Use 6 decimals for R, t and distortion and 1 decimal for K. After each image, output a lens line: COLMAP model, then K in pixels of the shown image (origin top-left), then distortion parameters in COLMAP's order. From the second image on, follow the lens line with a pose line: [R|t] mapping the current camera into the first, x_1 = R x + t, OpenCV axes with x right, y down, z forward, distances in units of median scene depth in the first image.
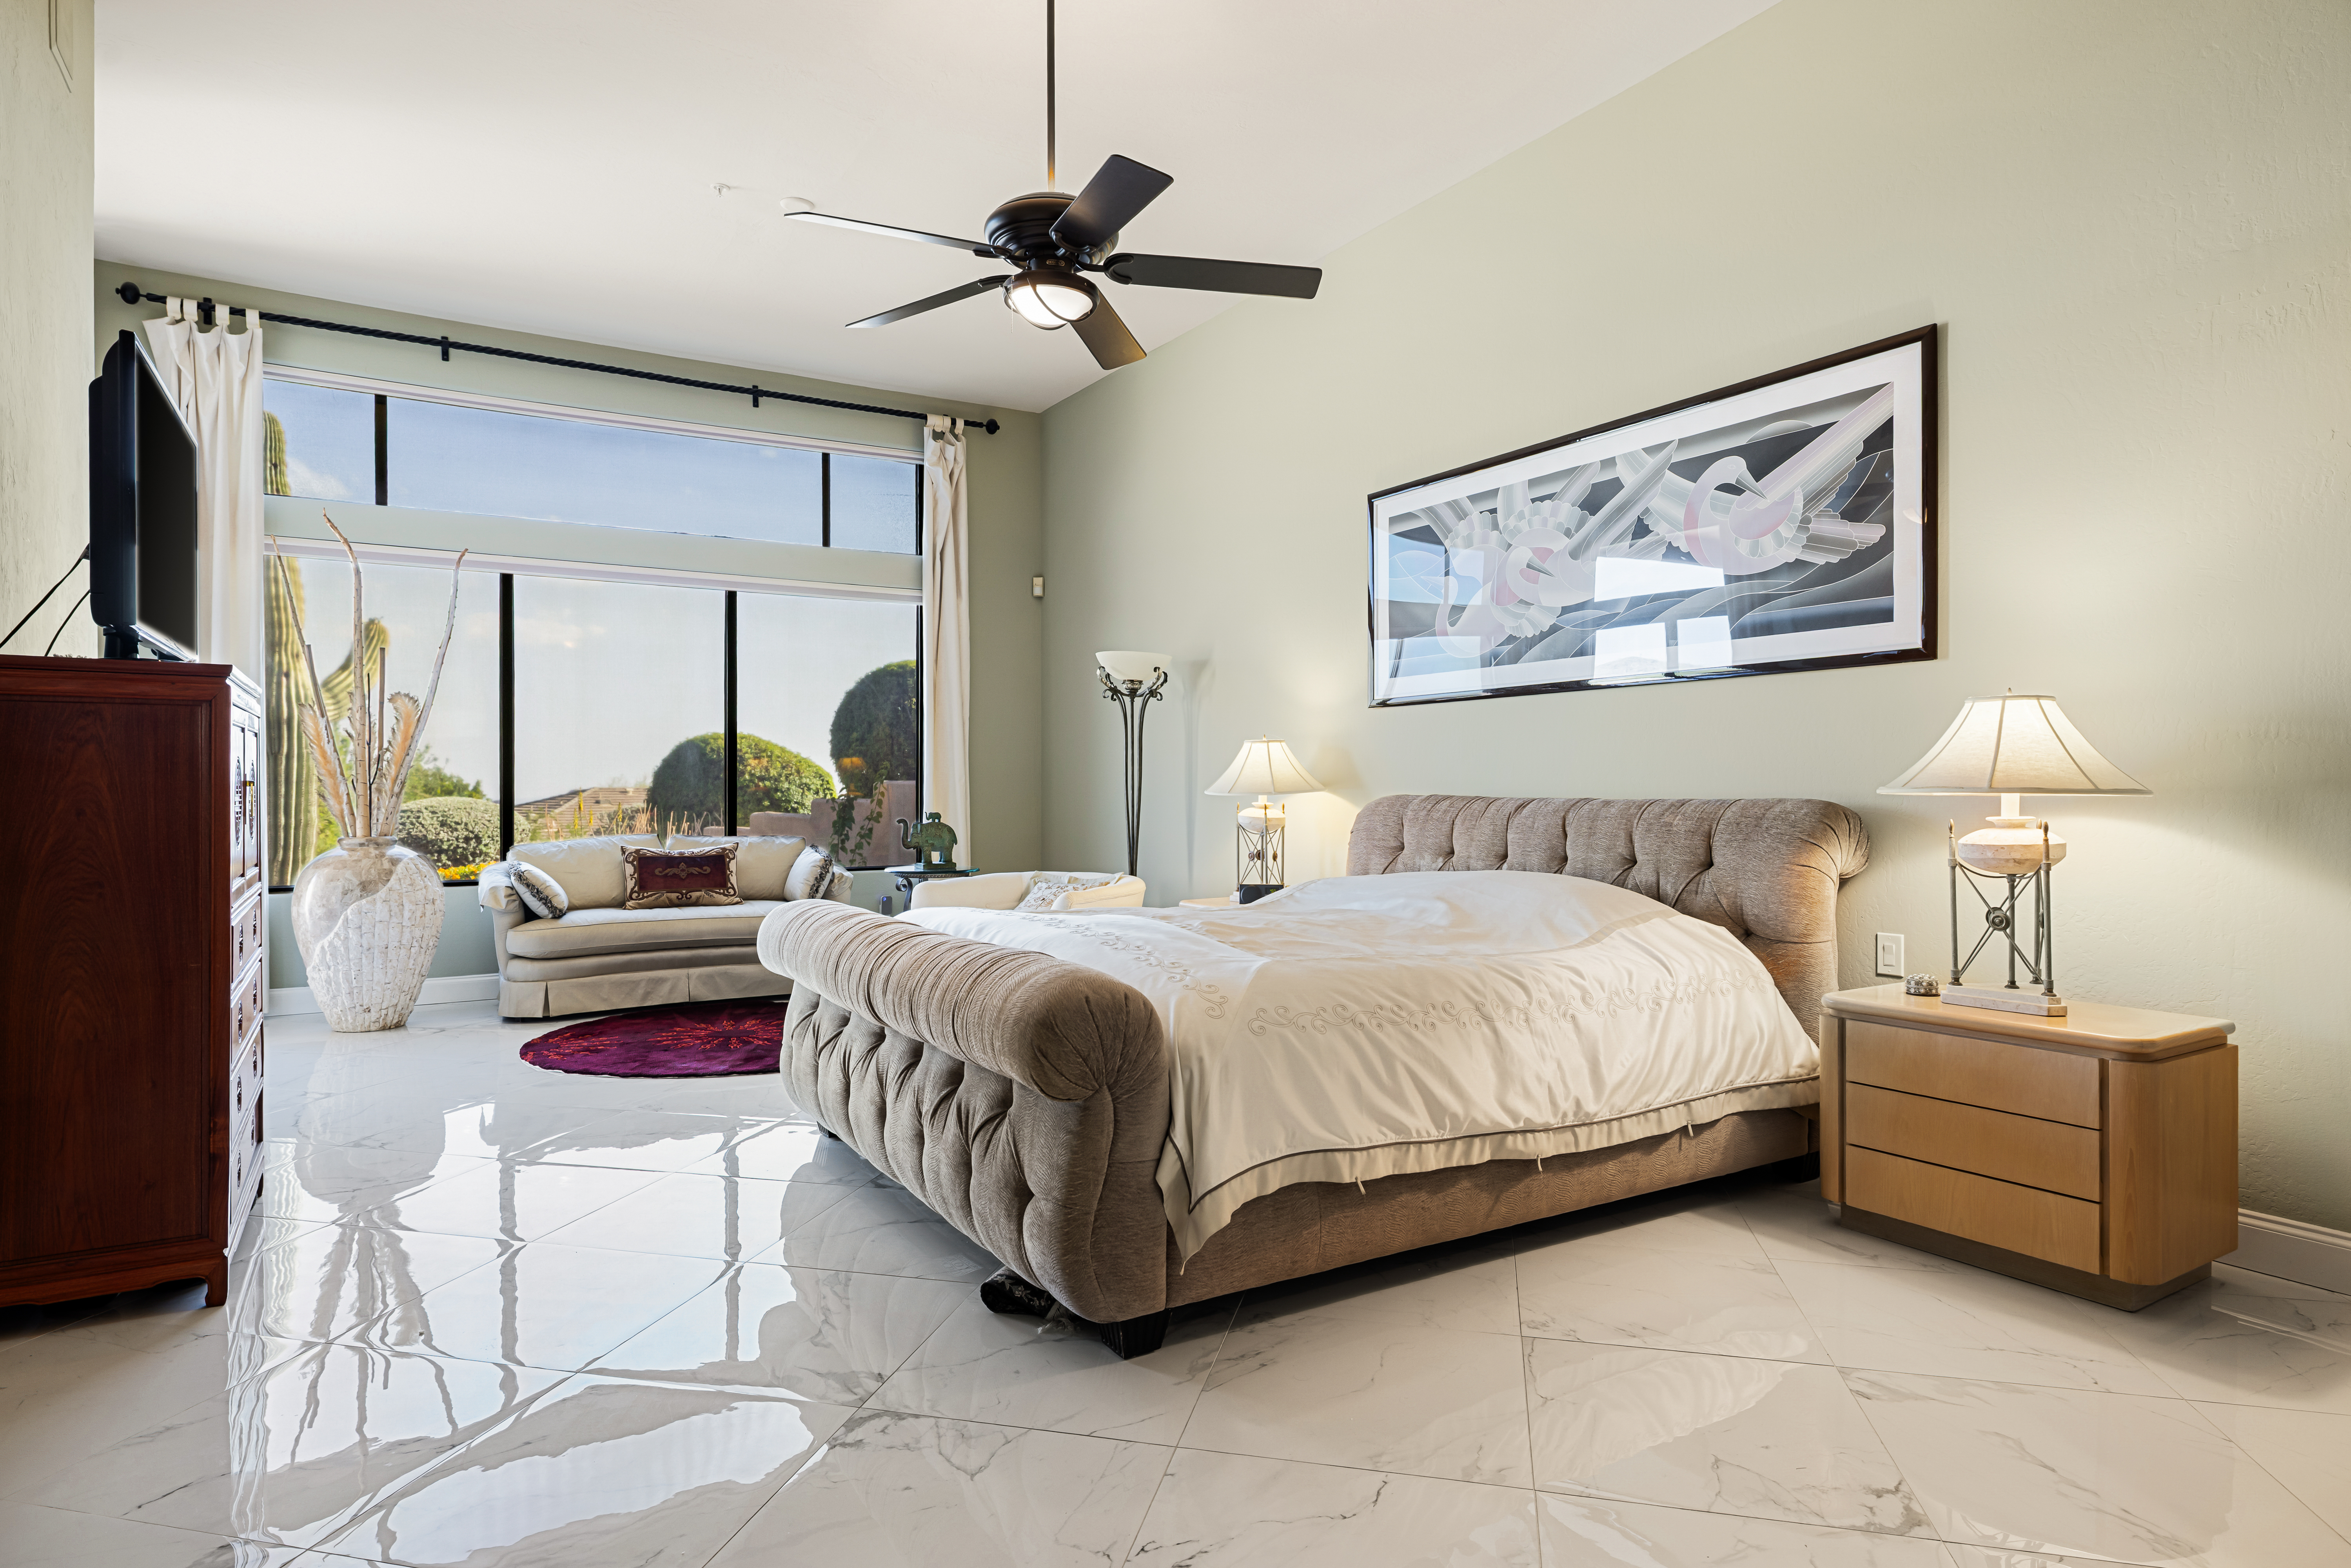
lens RADIAL K [[1293.6, 0, 1166.5], [0, 1293.6, 791.7], [0, 0, 1]] dist [-0.001498, 0.001414]
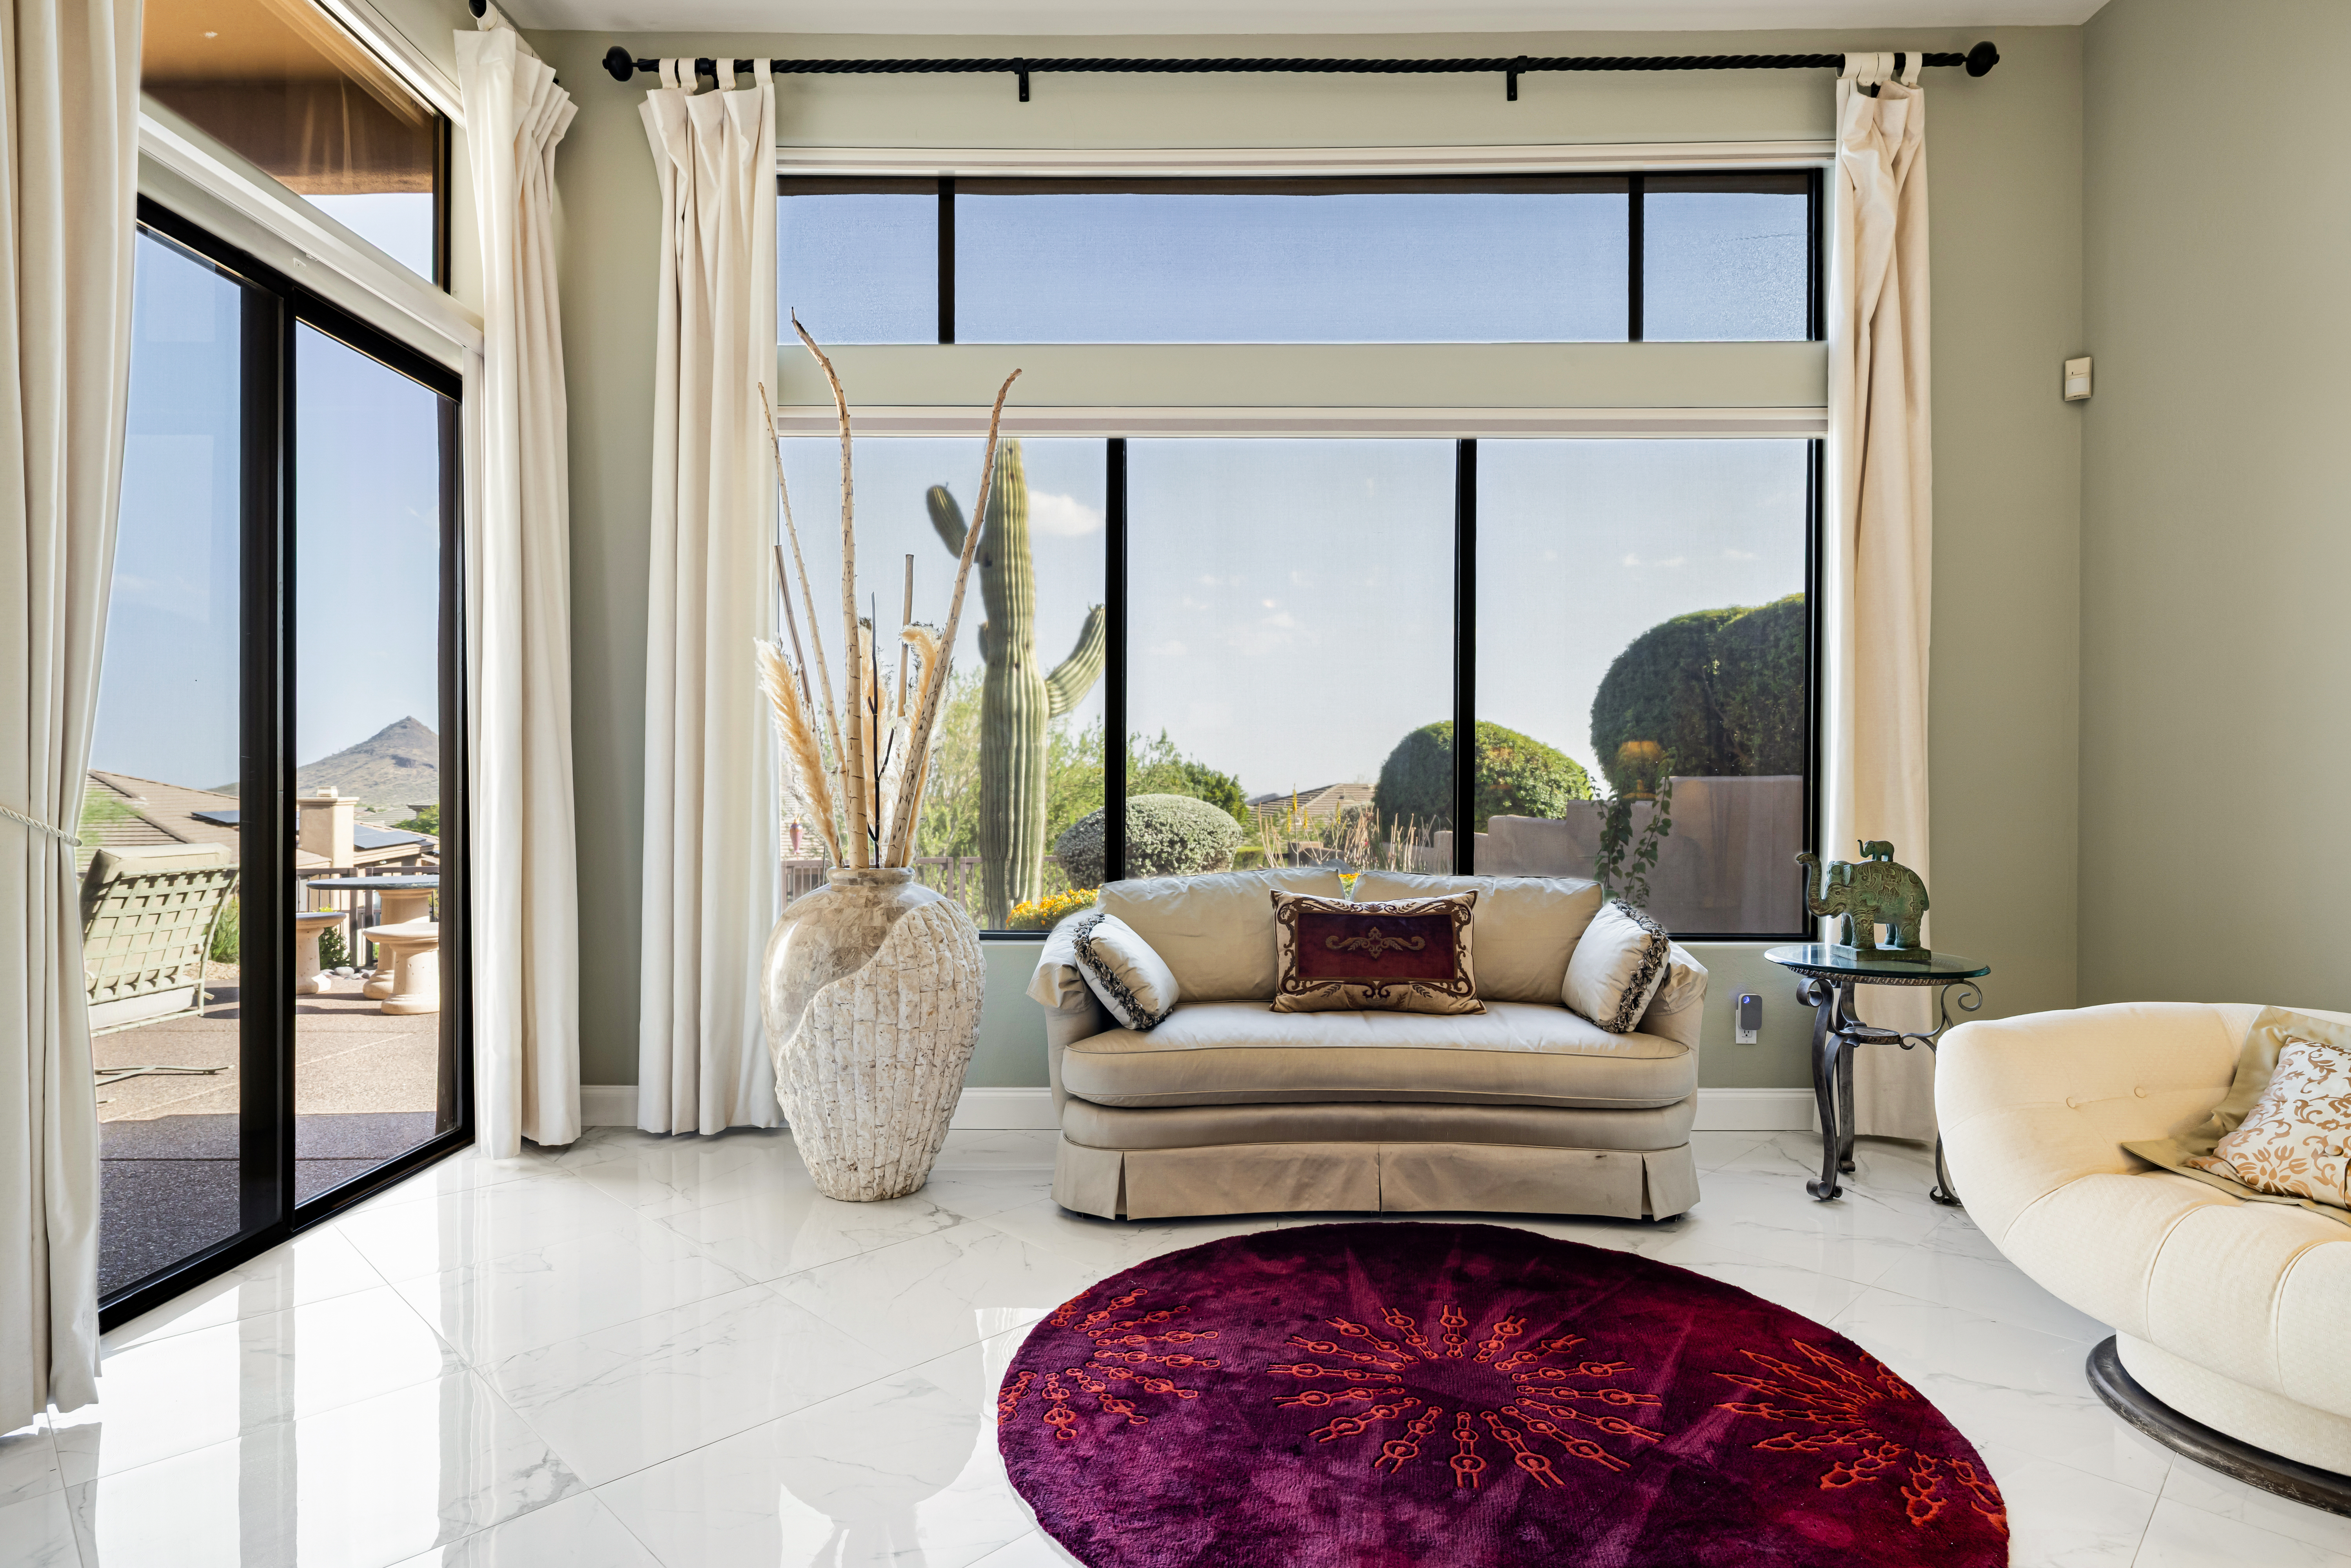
lens RADIAL K [[1293.6, 0, 1170.6], [0, 1293.6, 788.9], [0, 0, 1]] dist [-0.001498, 0.001414]
pose [[0.852698, 0.006207, -0.522367, -0.159531], [-0.006060, 0.999980, 0.001991, -0.002740], [0.522368, 0.001468, 0.852719, 0.477184]]
